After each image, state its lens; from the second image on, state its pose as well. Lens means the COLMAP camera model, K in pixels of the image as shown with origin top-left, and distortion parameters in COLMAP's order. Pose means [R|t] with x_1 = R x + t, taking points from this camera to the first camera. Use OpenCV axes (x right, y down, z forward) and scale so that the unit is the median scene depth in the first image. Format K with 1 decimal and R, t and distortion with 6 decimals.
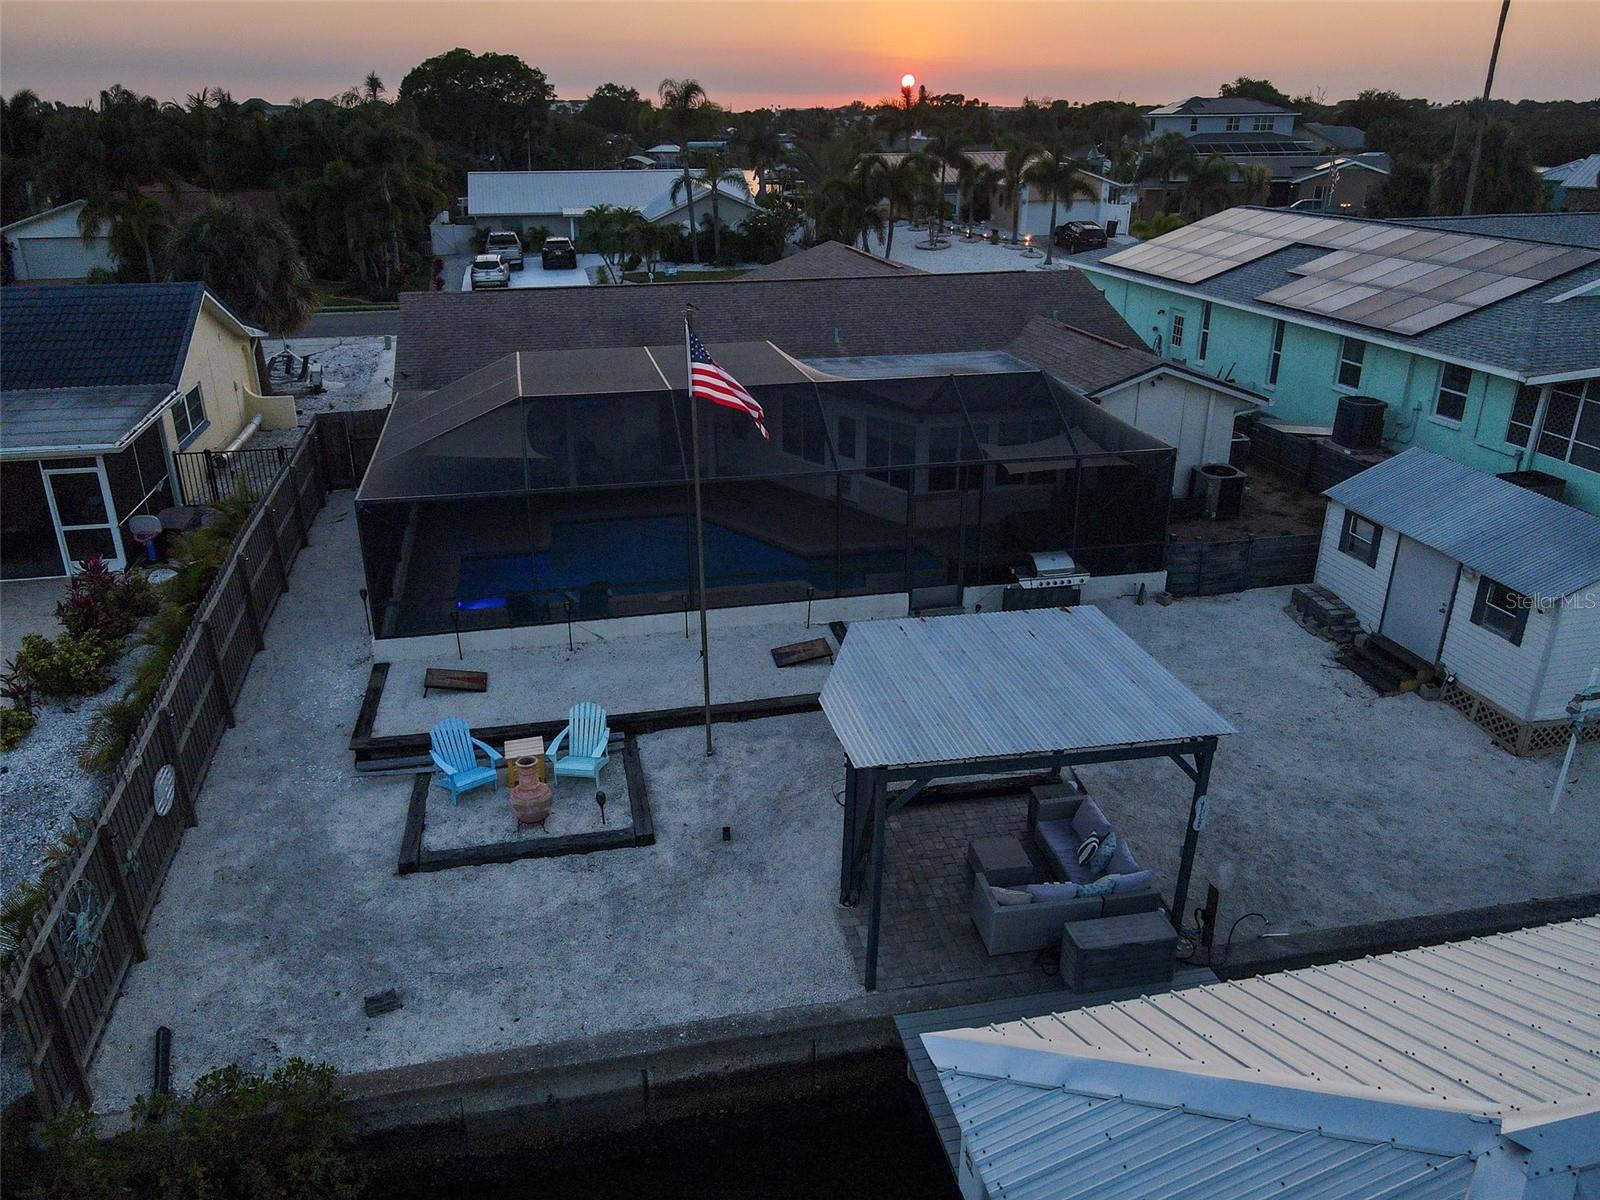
lens RADIAL K [[1167.7, 0, 794.1], [0, 1167.7, 593.9], [0, 0, 1]] dist [-0.000091, 0.025706]
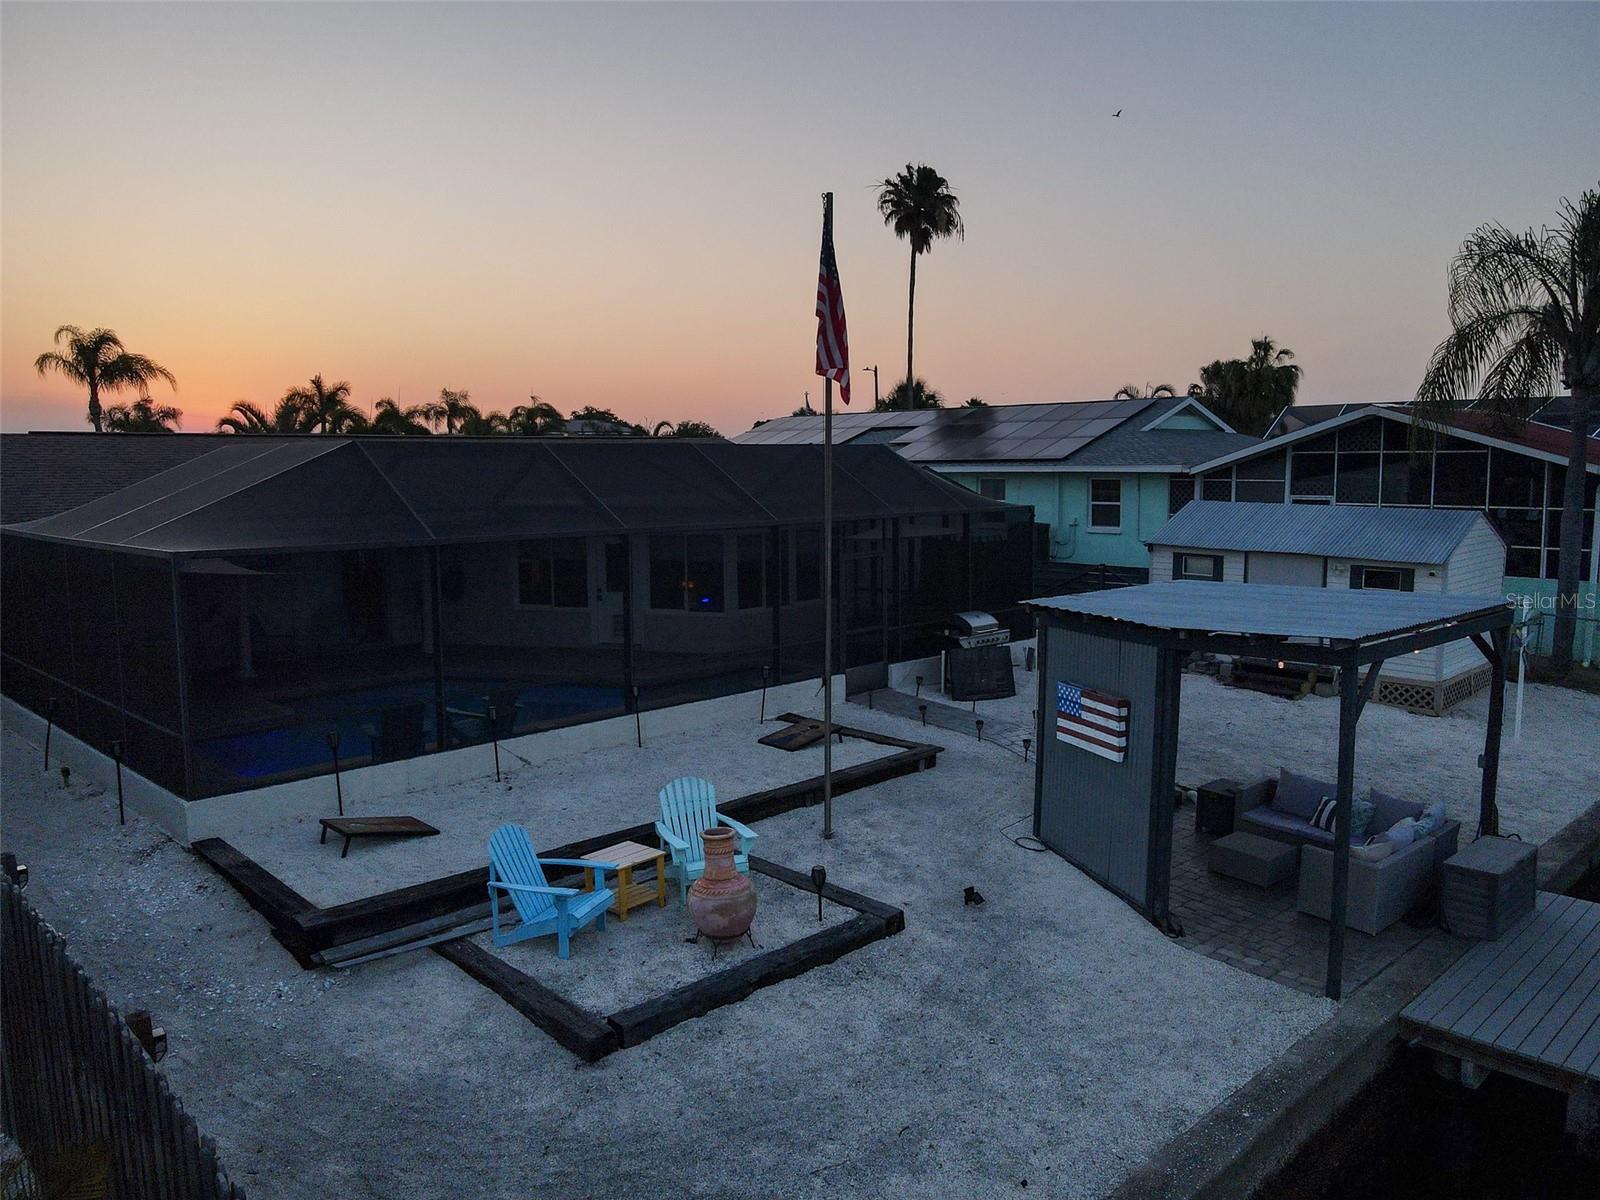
lens RADIAL K [[1167.7, 0, 791.2], [0, 1167.7, 588.2], [0, 0, 1]] dist [-0.000091, 0.025706]
pose [[0.850299, -0.063479, 0.522458, -0.443969], [0.208282, 0.952242, -0.223280, 0.144742], [-0.483333, 0.298673, 0.822912, 0.377374]]
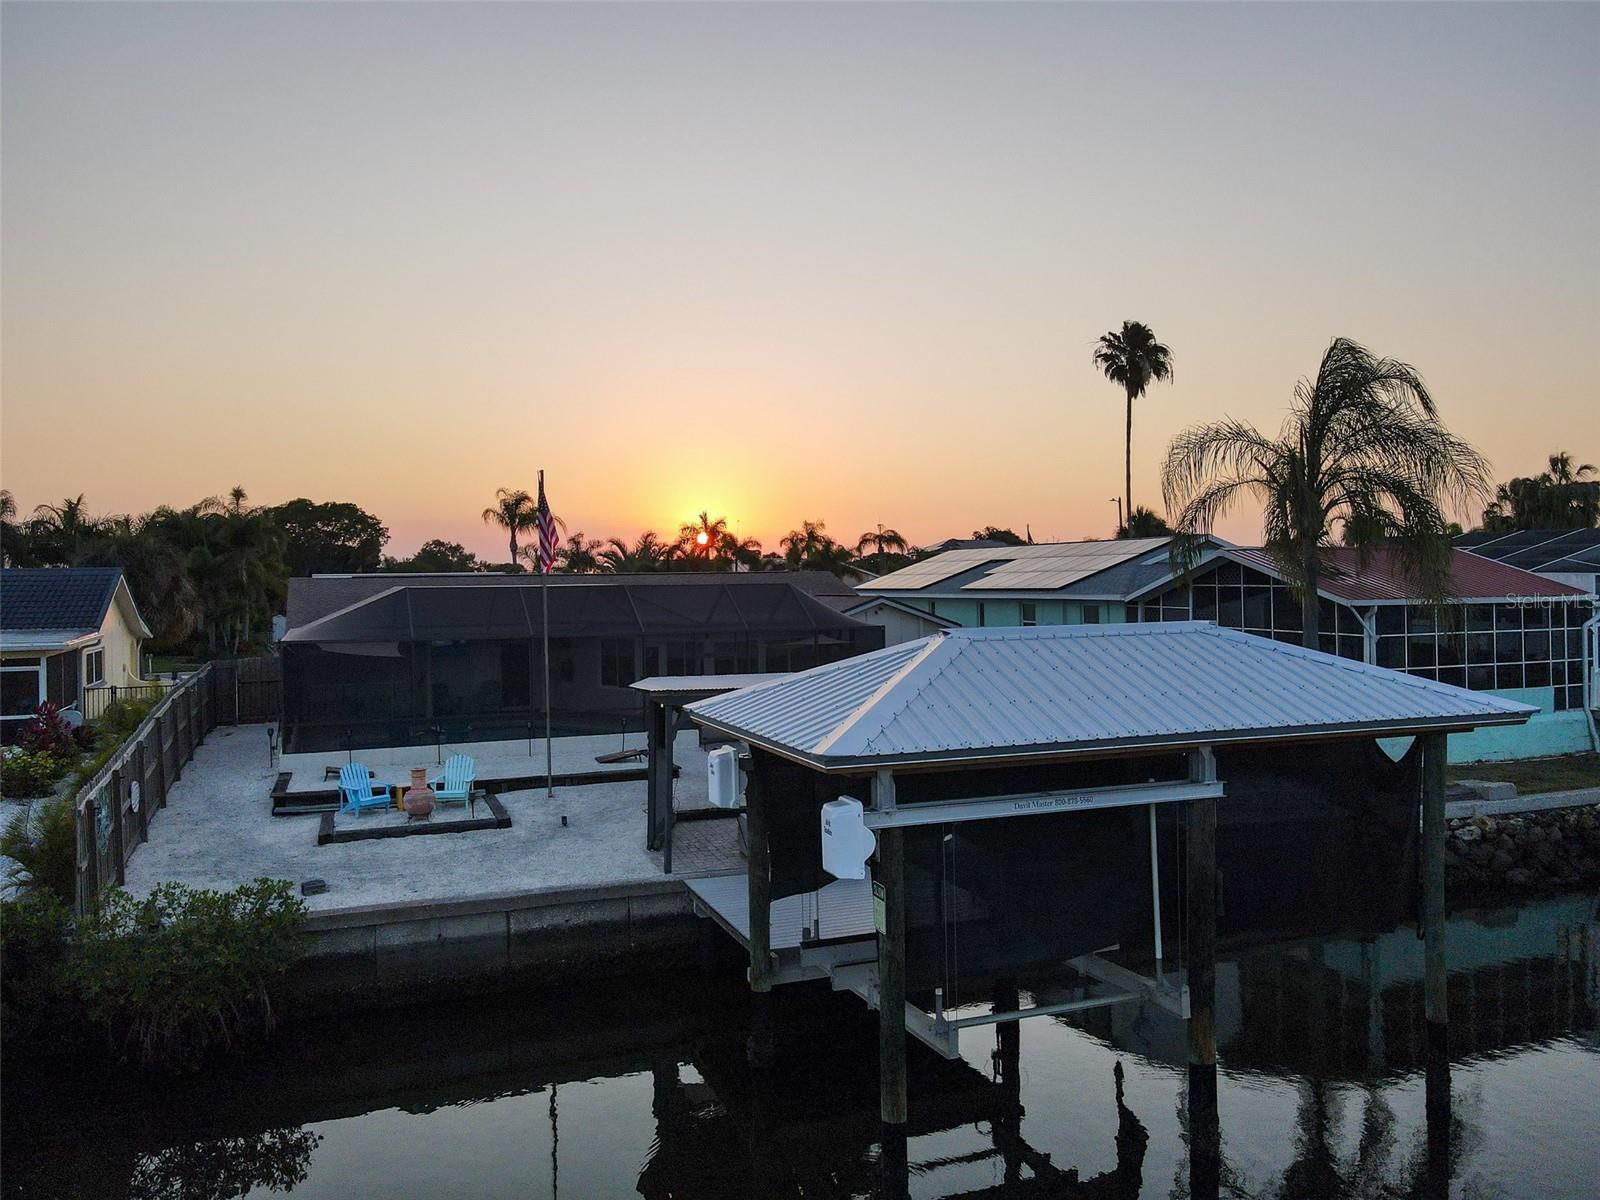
lens RADIAL K [[1167.7, 0, 796.9], [0, 1167.7, 602.2], [0, 0, 1]] dist [-0.000091, 0.025706]
pose [[0.987213, -0.013849, 0.158805, -0.001613], [0.070828, 0.930588, -0.359150, 0.425596], [-0.142808, 0.365805, 0.919670, -0.358817]]
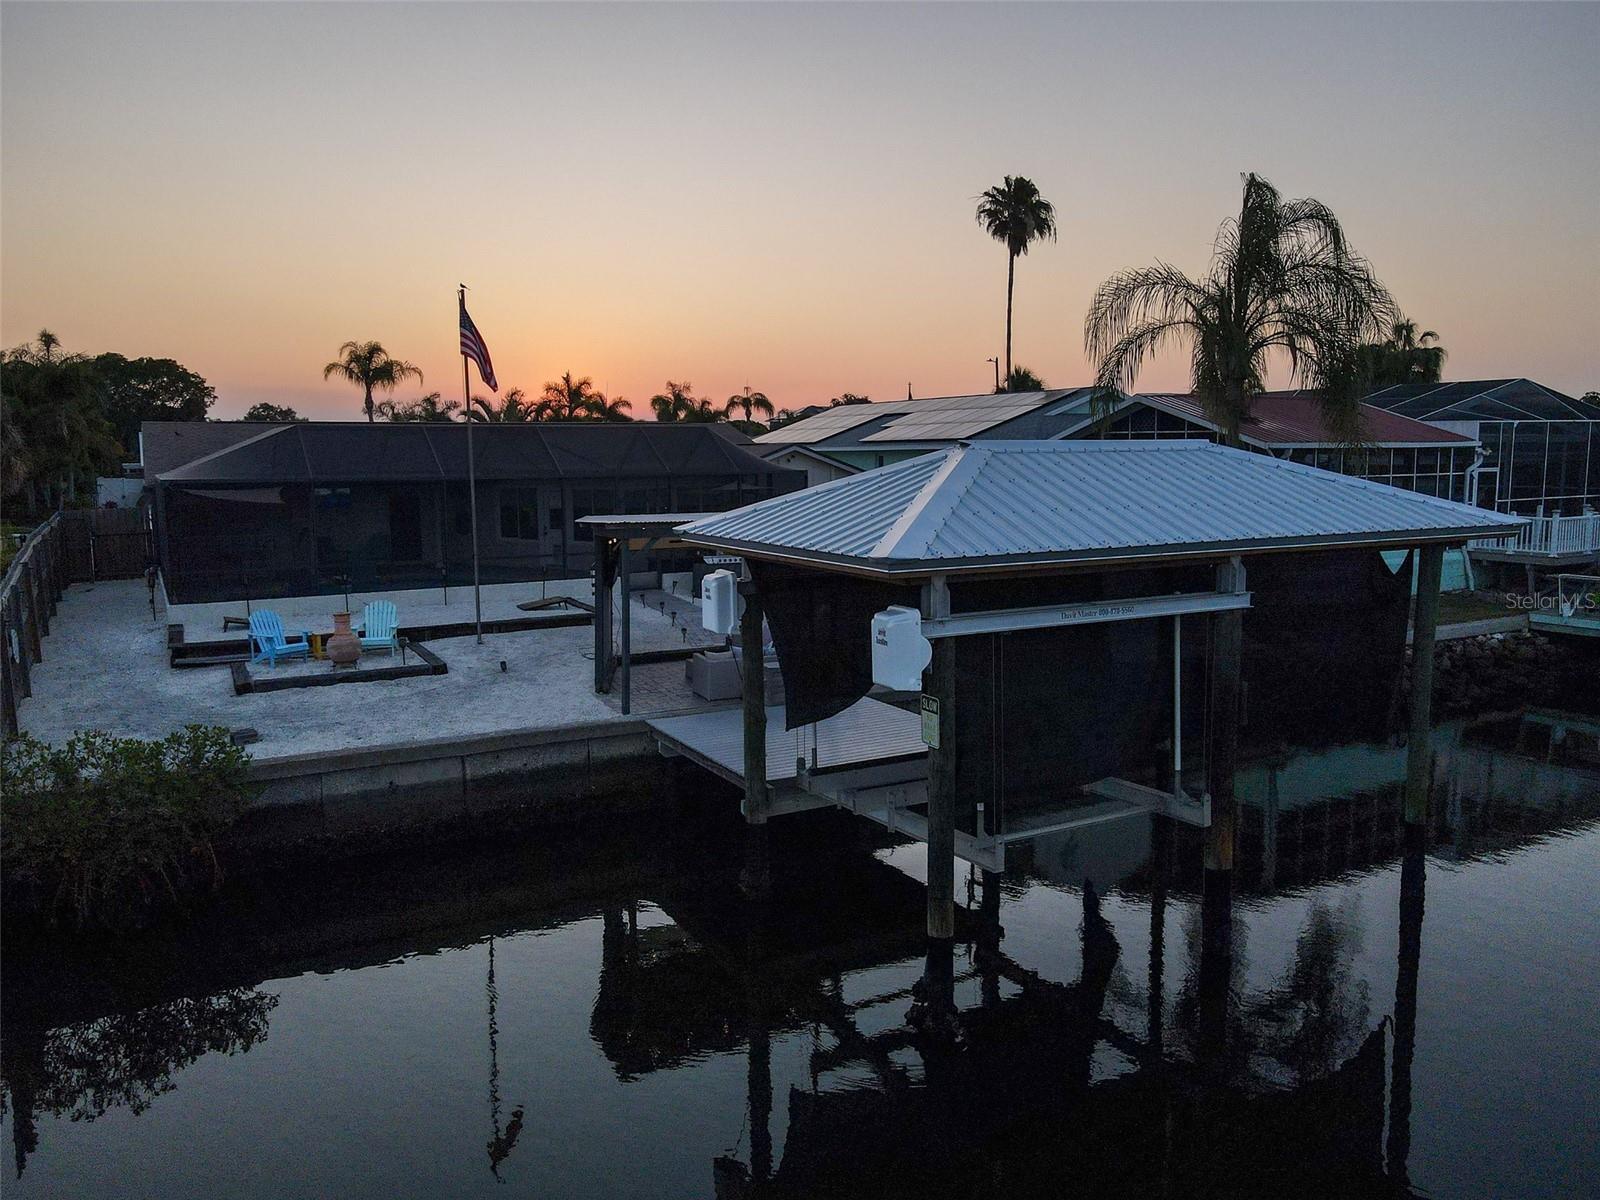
lens RADIAL K [[1167.7, 0, 794.7], [0, 1167.7, 589.7], [0, 0, 1]] dist [-0.000091, 0.025706]
pose [[0.958761, -0.040618, 0.281295, -0.096585], [0.115155, 0.960373, -0.253818, 0.435967], [-0.259838, 0.275744, 0.925446, -0.279790]]
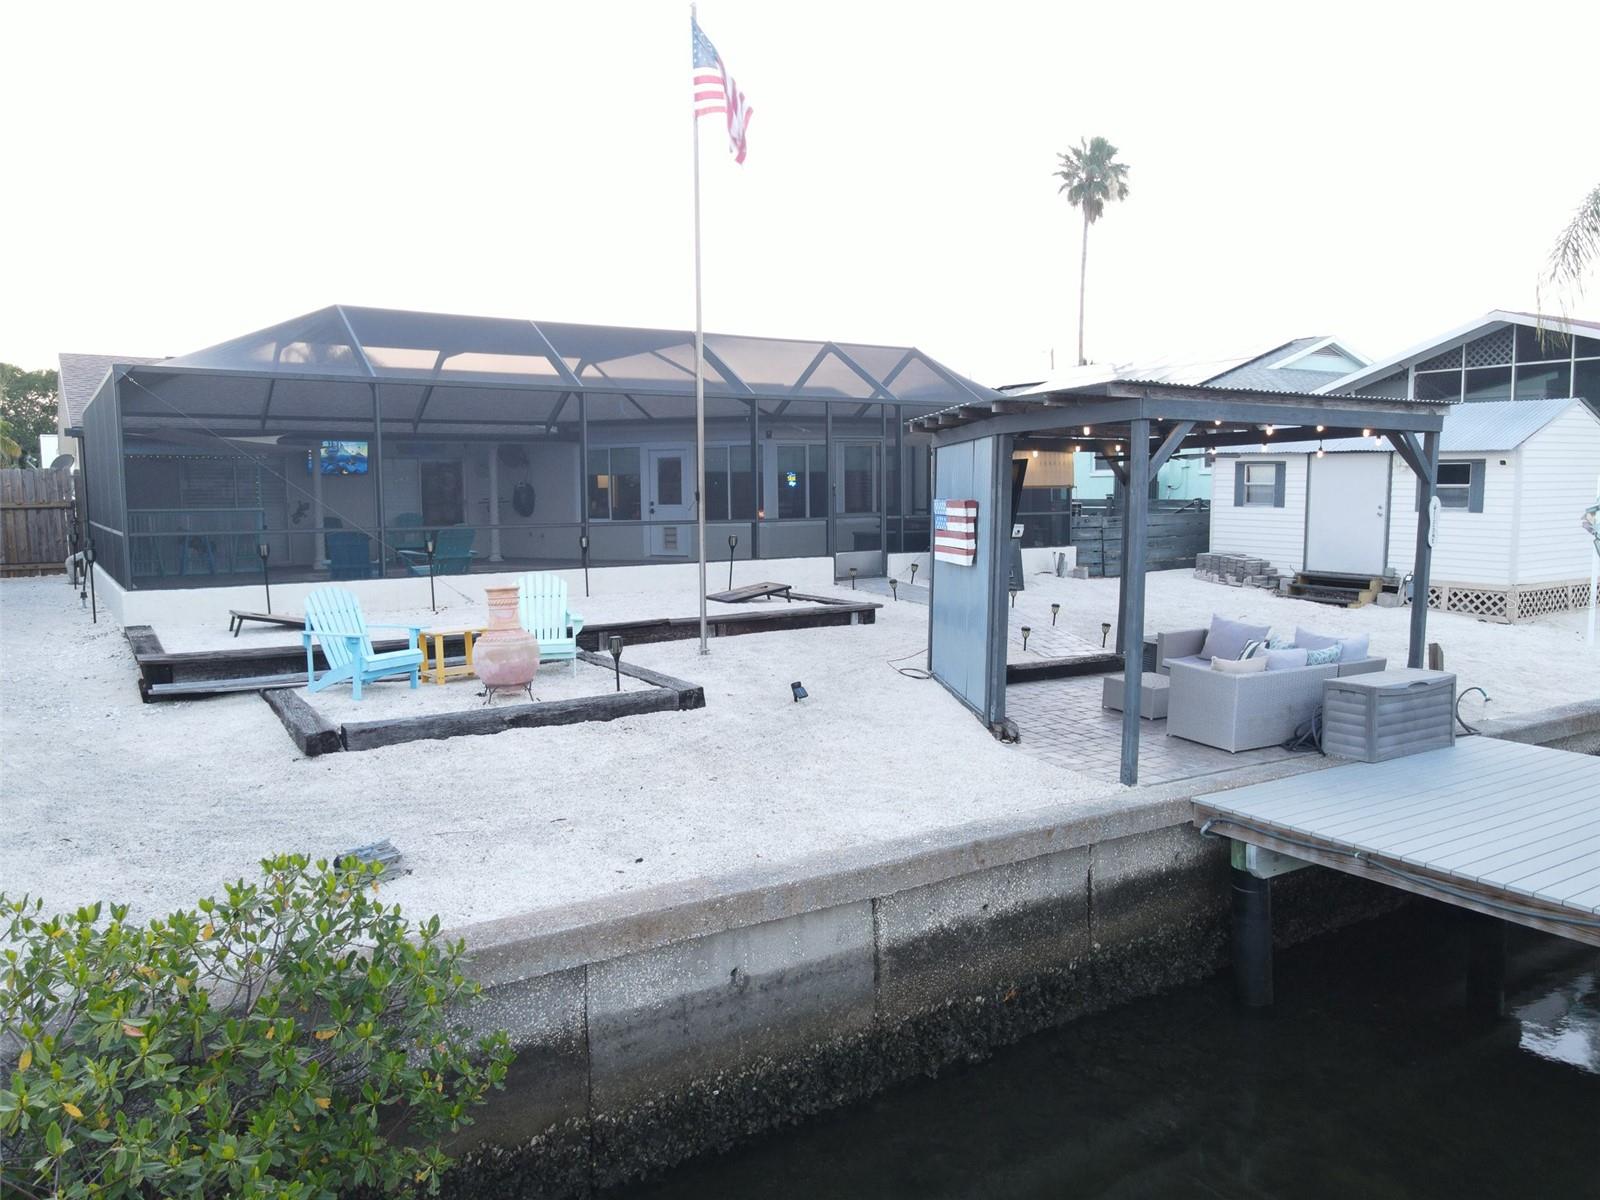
lens RADIAL K [[1167.7, 0, 793.7], [0, 1167.7, 592.5], [0, 0, 1]] dist [-0.000091, 0.025706]
pose [[0.938008, -0.038226, 0.344499, -0.259939], [0.139421, 0.951561, -0.274032, 0.298229], [-0.317337, 0.305074, 0.897901, 0.328944]]
